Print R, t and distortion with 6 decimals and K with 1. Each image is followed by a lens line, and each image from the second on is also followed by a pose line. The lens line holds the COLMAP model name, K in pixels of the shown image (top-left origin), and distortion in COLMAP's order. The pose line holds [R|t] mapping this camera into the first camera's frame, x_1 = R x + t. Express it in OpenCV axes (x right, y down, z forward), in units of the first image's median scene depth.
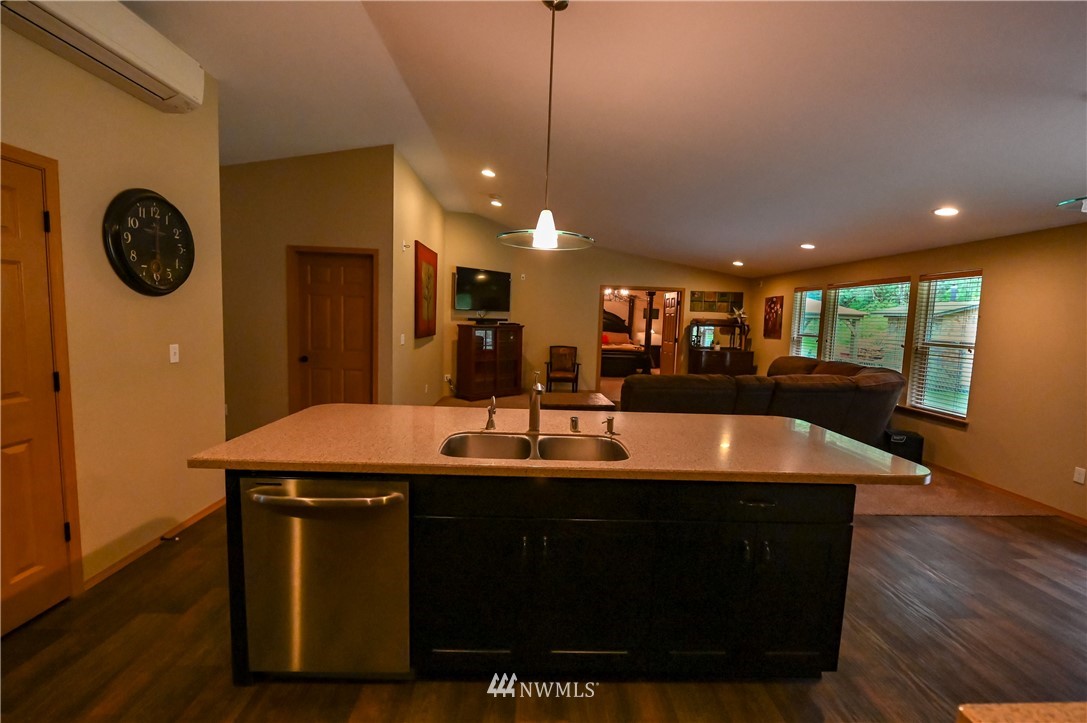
lens RADIAL K [[465.1, 0, 540.2], [0, 465.1, 357.5], [0, 0, 1]] dist [0.001744, 0.000136]
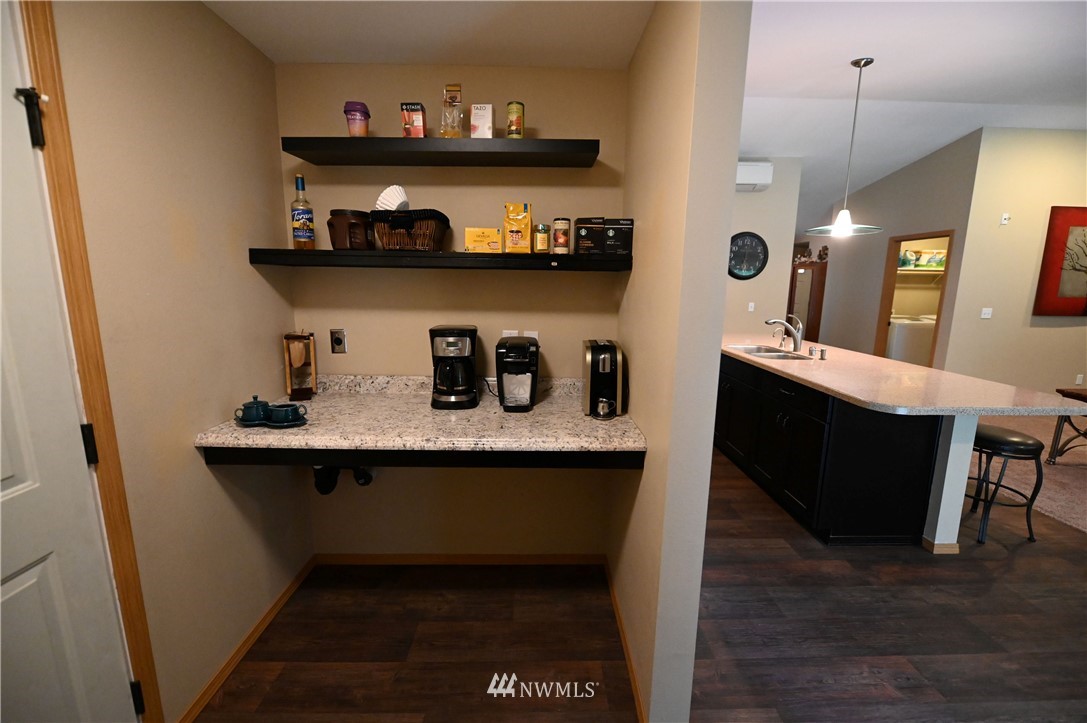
lens RADIAL K [[428.2, 0, 544.0], [0, 428.2, 356.8], [0, 0, 1]] dist [-0.009963, 0.000200]
pose [[-0.014258, 0.135111, -0.990728, 0.393234], [-0.098419, 0.985828, 0.135859, 0.014563], [0.995043, 0.099443, -0.000758, 0.030315]]
